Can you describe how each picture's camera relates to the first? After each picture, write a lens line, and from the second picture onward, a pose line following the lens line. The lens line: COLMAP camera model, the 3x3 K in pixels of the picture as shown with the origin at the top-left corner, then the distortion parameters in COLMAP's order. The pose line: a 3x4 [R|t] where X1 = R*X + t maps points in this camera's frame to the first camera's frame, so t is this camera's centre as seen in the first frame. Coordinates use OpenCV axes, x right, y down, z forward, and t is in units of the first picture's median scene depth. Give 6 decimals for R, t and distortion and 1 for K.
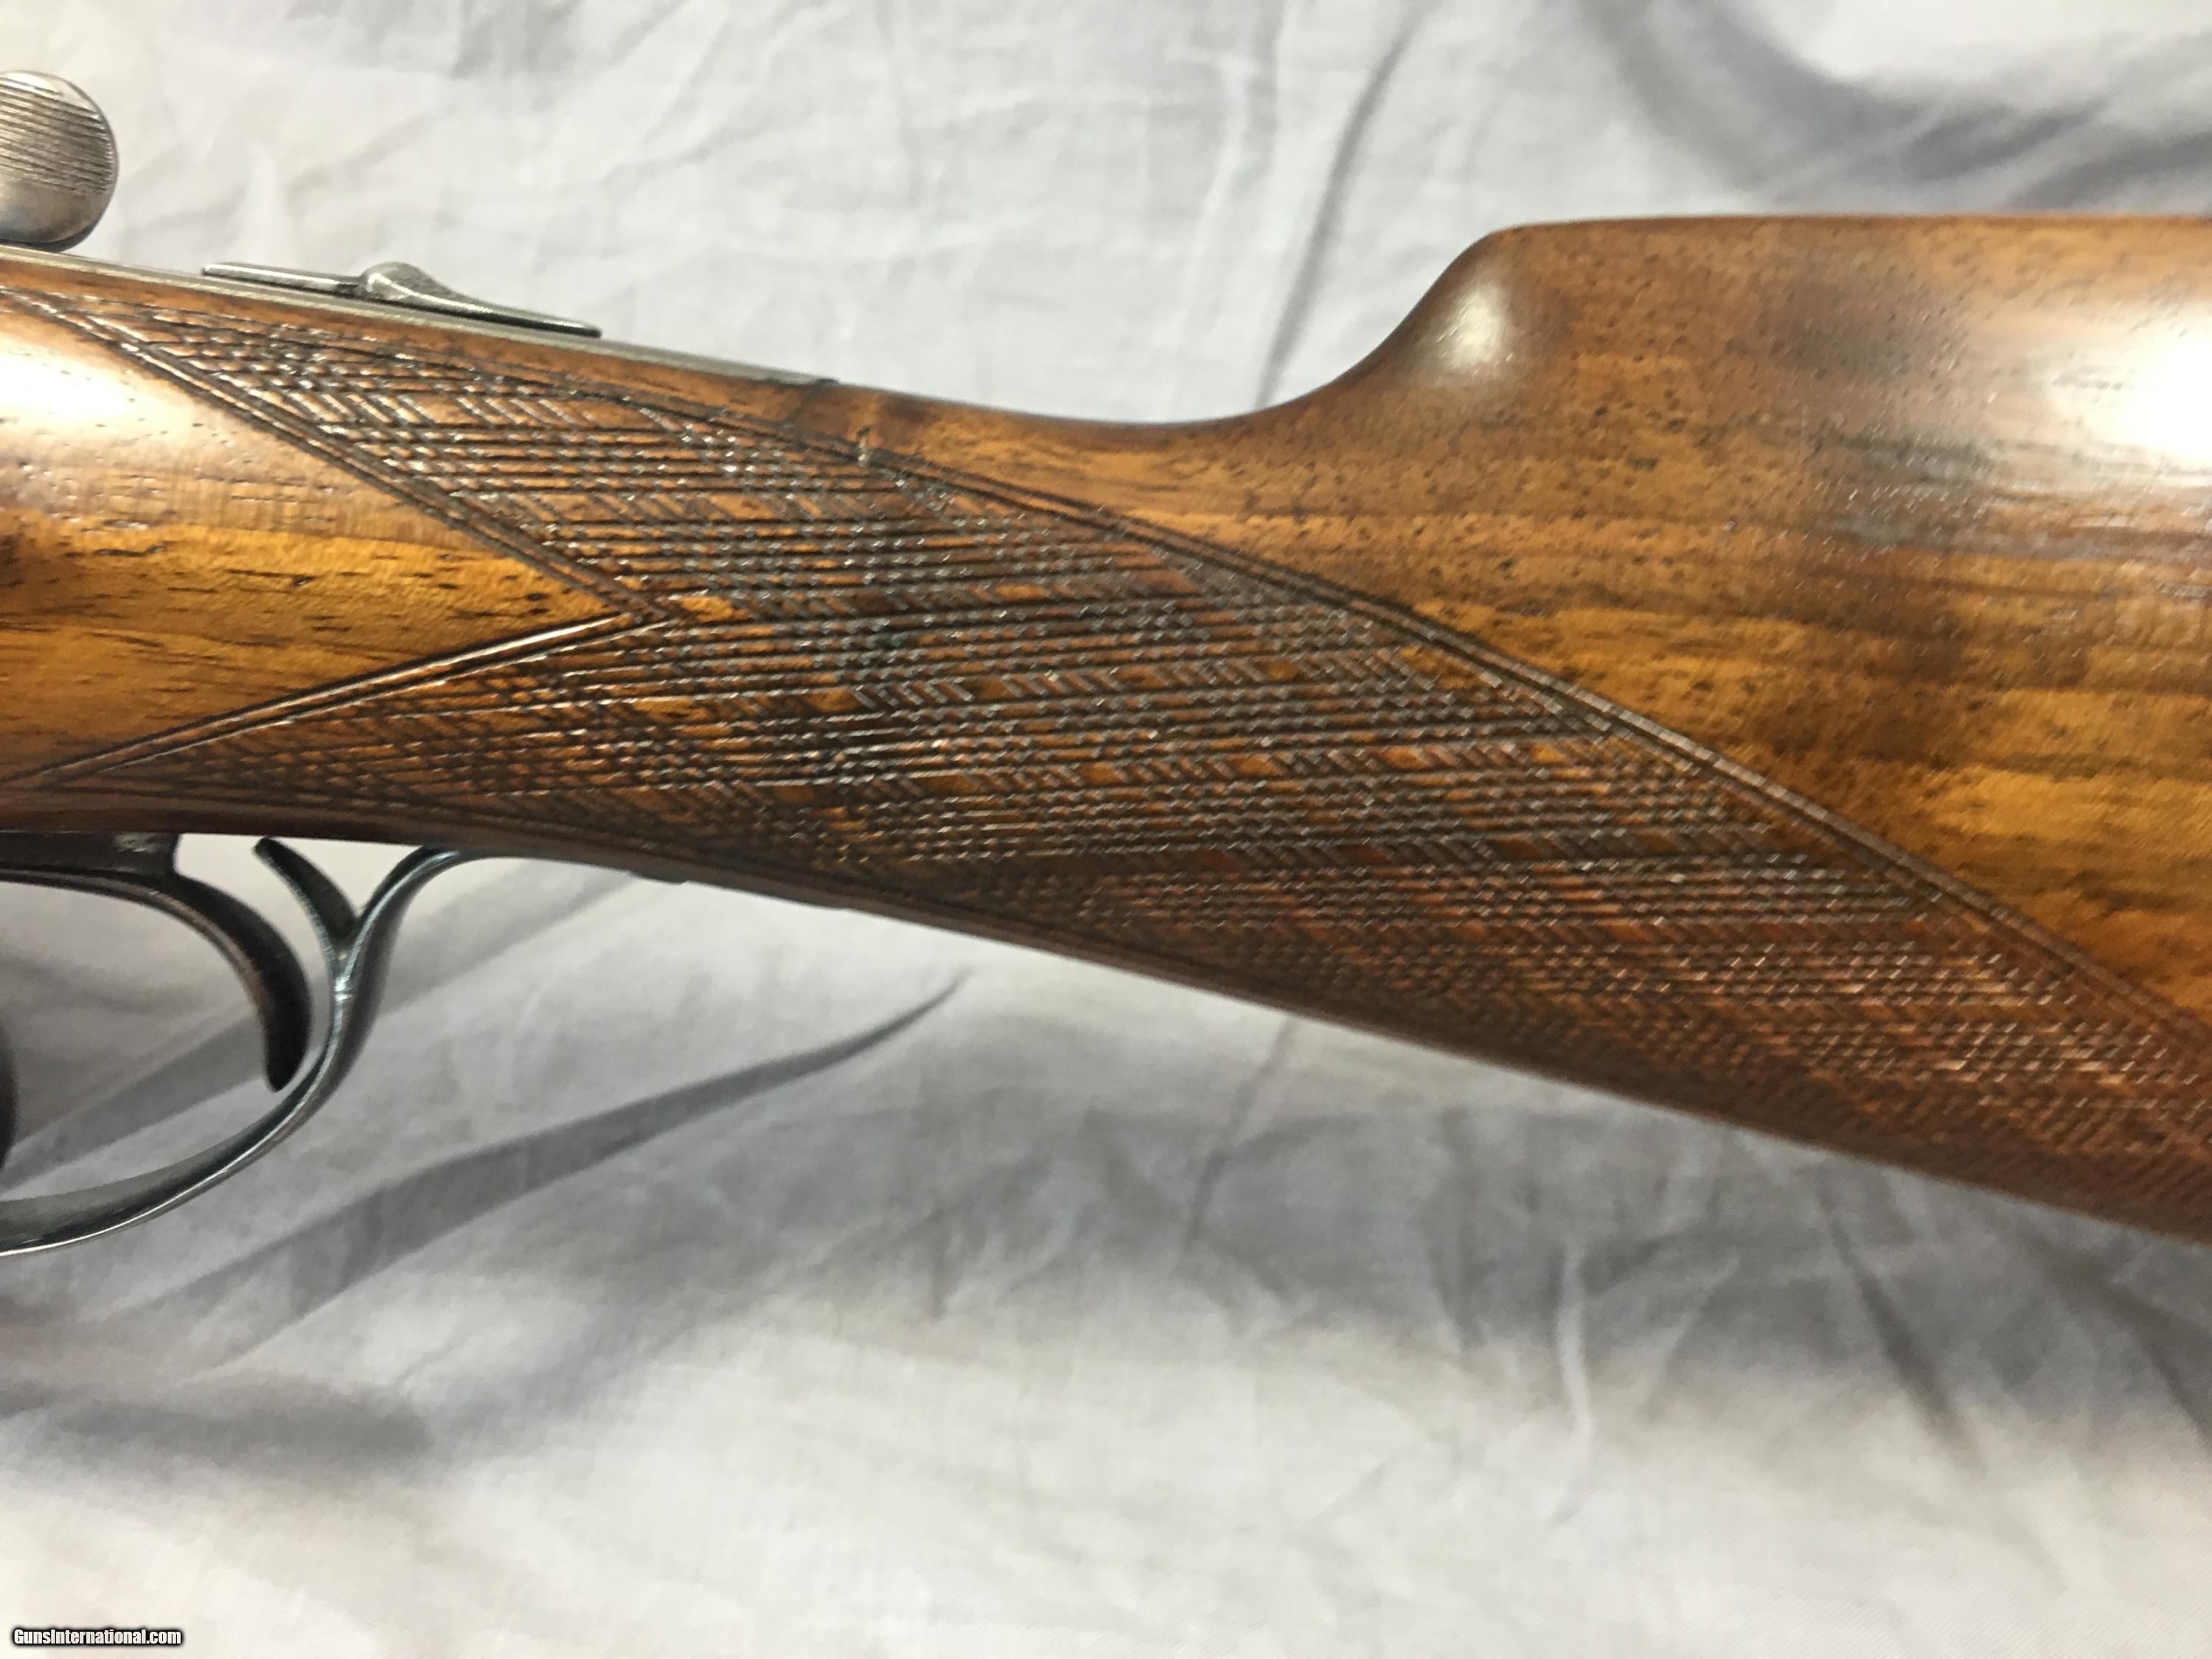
lens RADIAL K [[2045.7, 0, 1055.8], [0, 2045.7, 830.8], [0, 0, 1]] dist [0.114929, -0.219321]
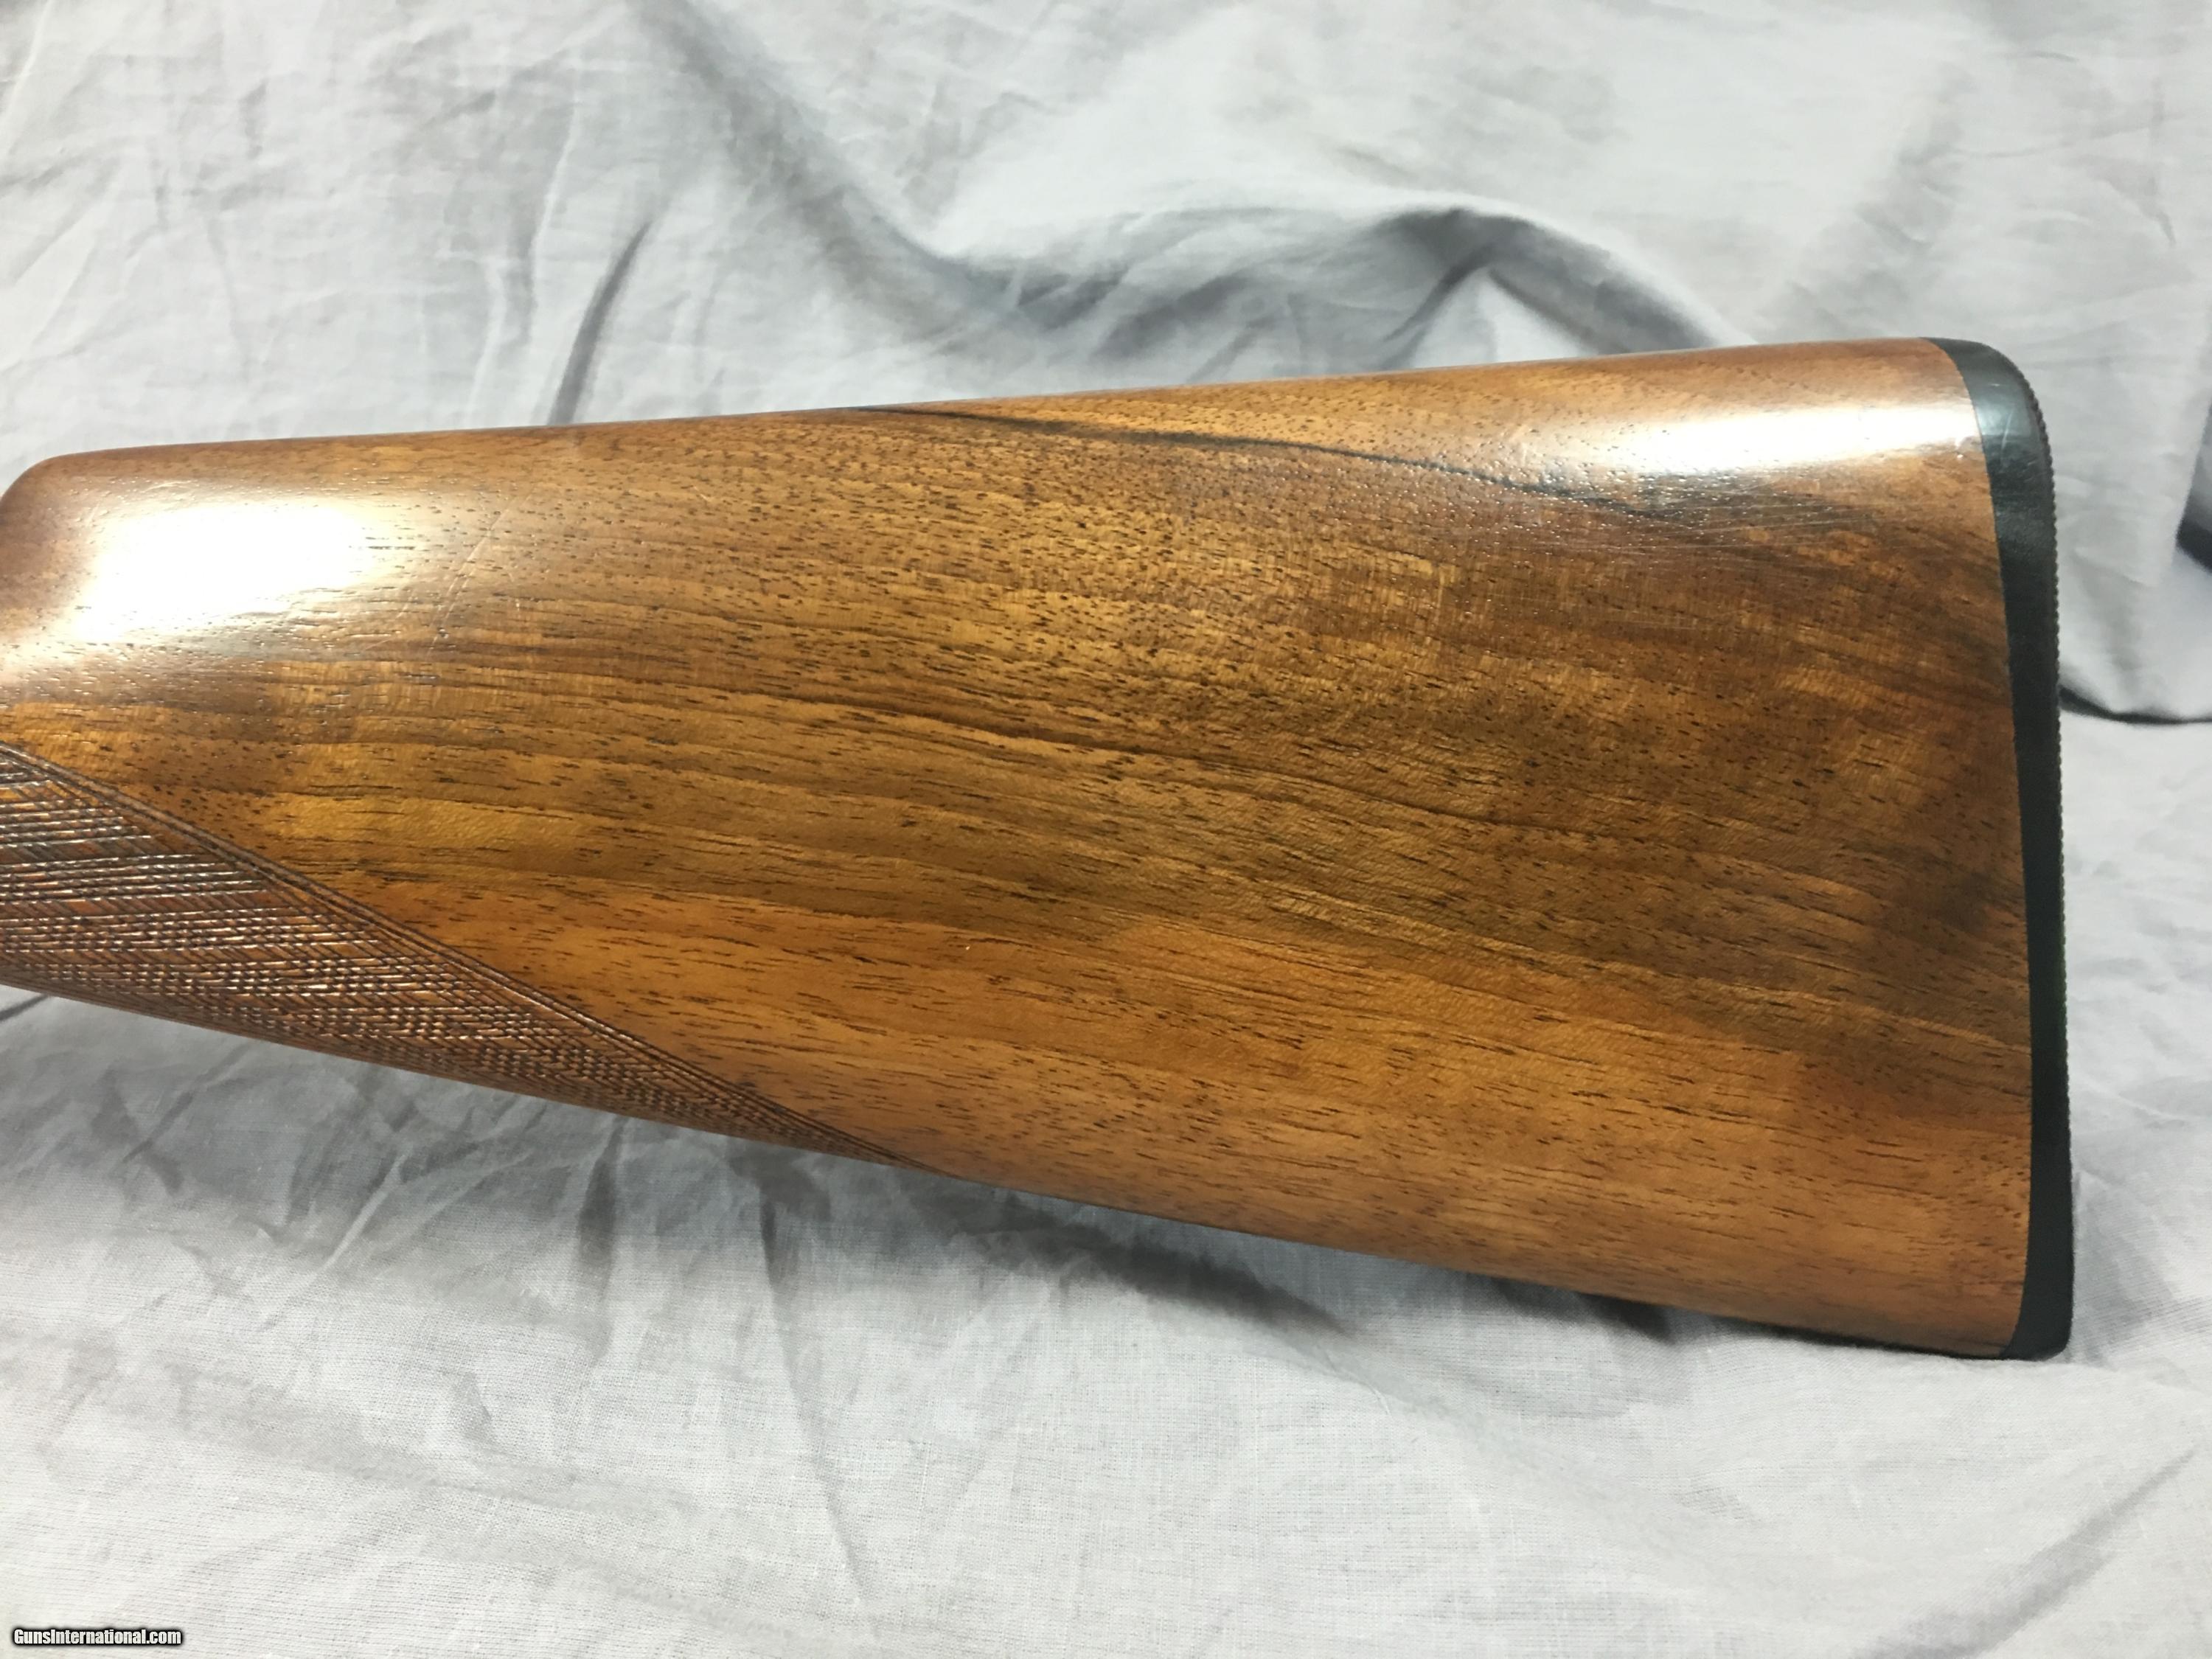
lens RADIAL K [[2045.7, 0, 1055.8], [0, 2045.7, 830.8], [0, 0, 1]] dist [0.114929, -0.219321]
pose [[0.998195, -0.034427, -0.049201, 1.097265], [0.032851, 0.998932, -0.032487, 0.067006], [0.050267, 0.030812, 0.998260, -0.534401]]
